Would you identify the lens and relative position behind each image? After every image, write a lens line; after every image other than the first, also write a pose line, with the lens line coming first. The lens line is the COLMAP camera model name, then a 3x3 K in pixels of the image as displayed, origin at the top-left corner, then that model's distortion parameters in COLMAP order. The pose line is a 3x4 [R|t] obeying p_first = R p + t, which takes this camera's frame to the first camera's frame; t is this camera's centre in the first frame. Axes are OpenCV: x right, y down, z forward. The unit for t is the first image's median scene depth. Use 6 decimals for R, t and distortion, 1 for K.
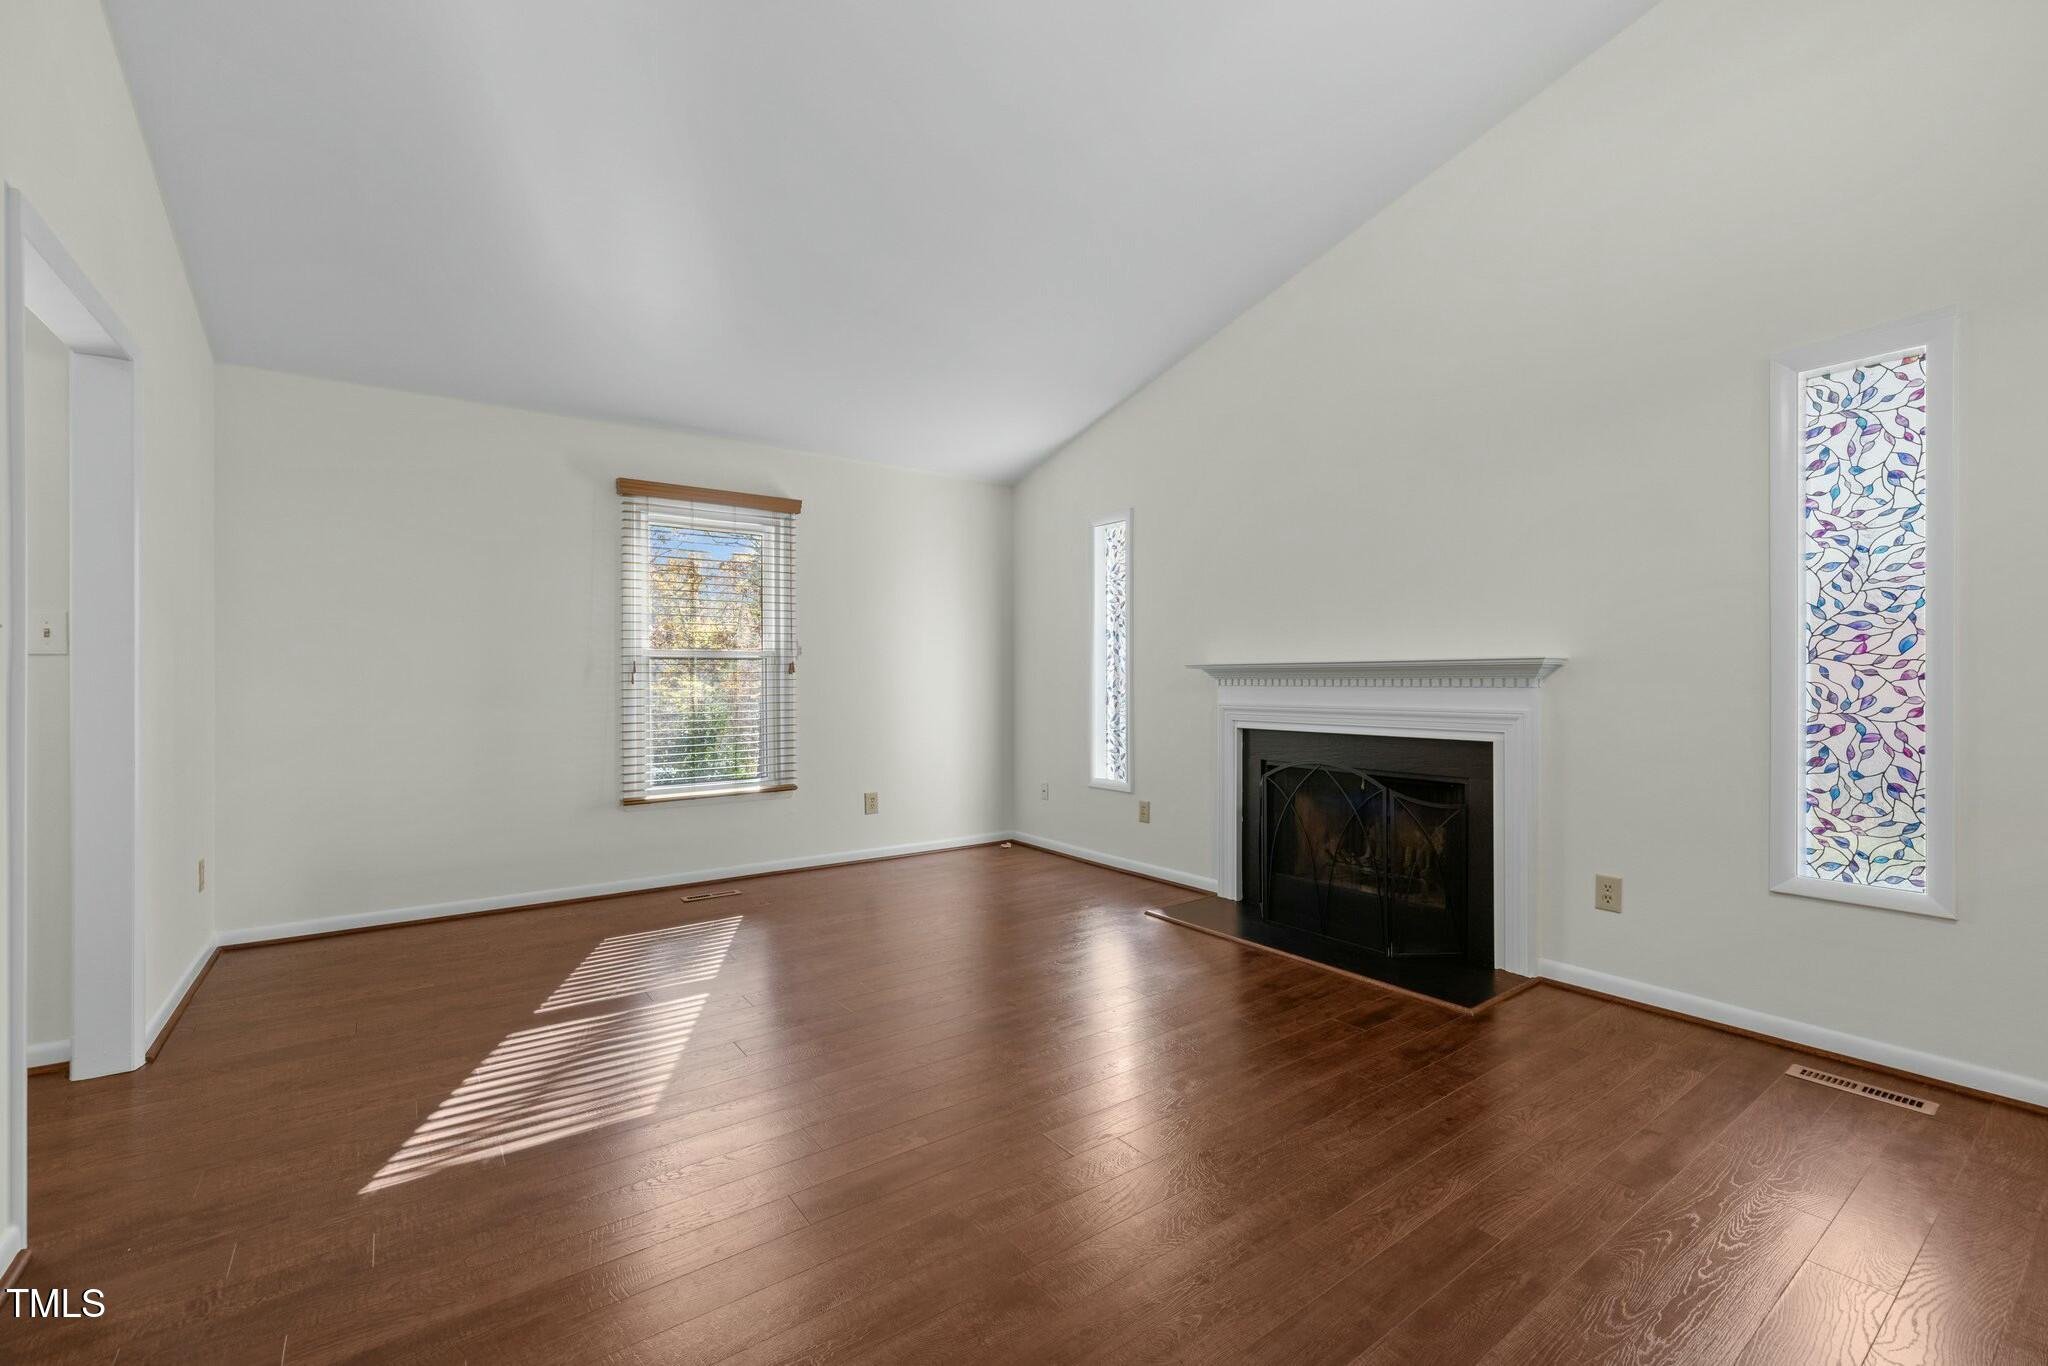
lens RADIAL K [[877.3, 0, 1024.0], [0, 877.3, 683.0], [0, 0, 1]] dist [0.000548, 0.000248]
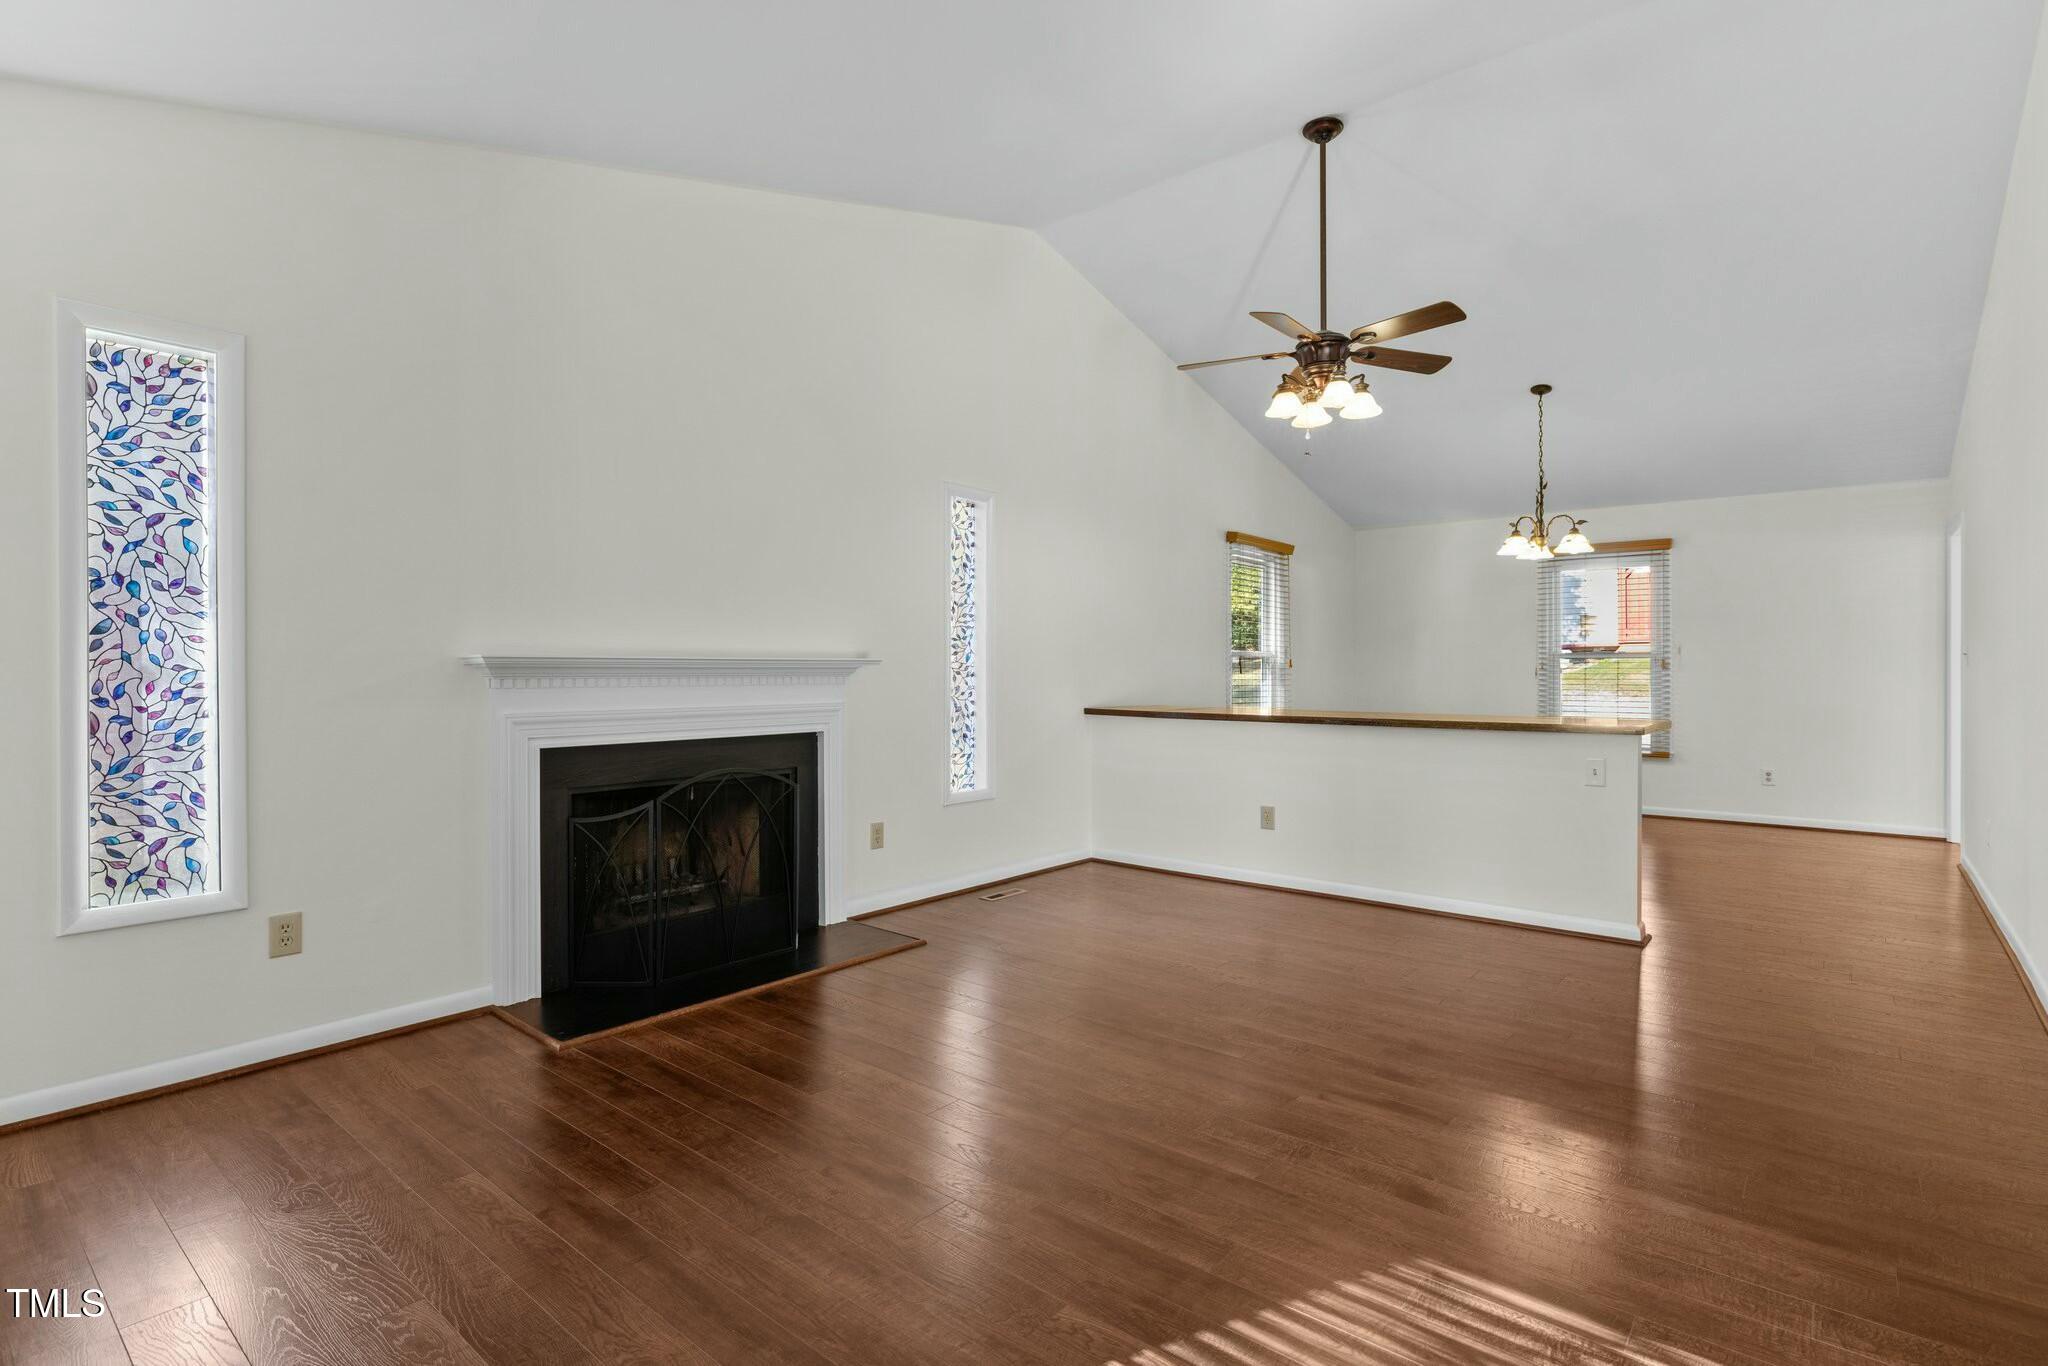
lens RADIAL K [[991.2, 0, 1024.0], [0, 991.2, 683.0], [0, 0, 1]] dist [-0.001761, -0.000316]
pose [[-0.248057, -0.008939, 0.968704, -0.736159], [0.005242, 0.999930, 0.010569, -0.008448], [-0.968731, 0.007700, -0.247993, 0.984831]]
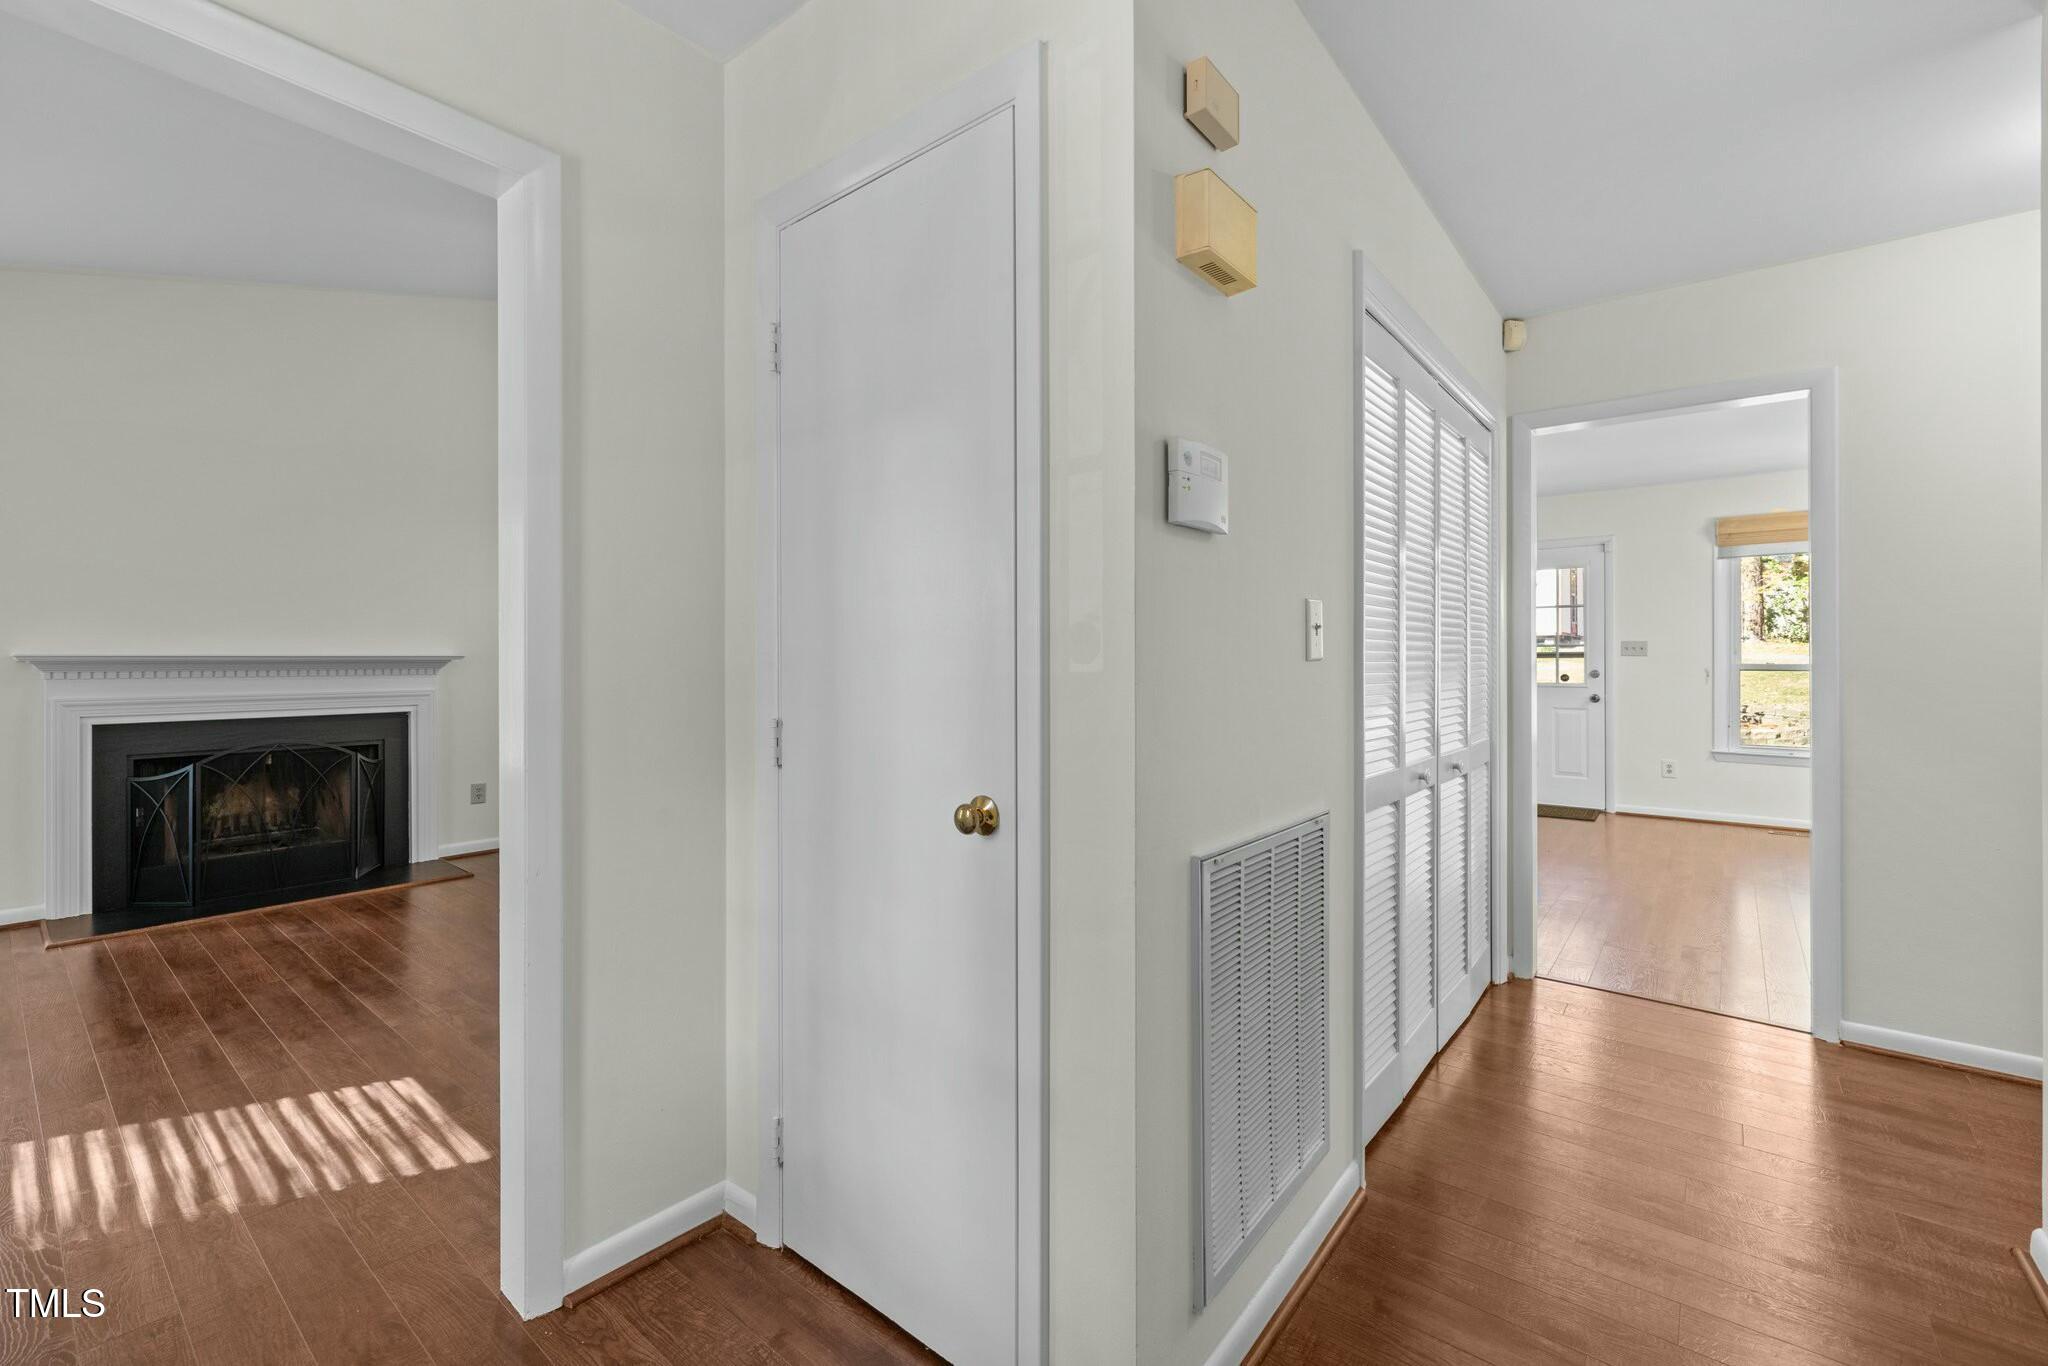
lens RADIAL K [[858.1, 0, 1021.9], [0, 858.1, 663.7], [0, 0, 1]] dist [0.002167, 0.000730]
pose [[-0.255188, -0.002470, 0.966888, -1.056185], [0.006009, 0.999973, 0.004140, -0.013039], [-0.966873, 0.006867, -0.255166, 0.340487]]
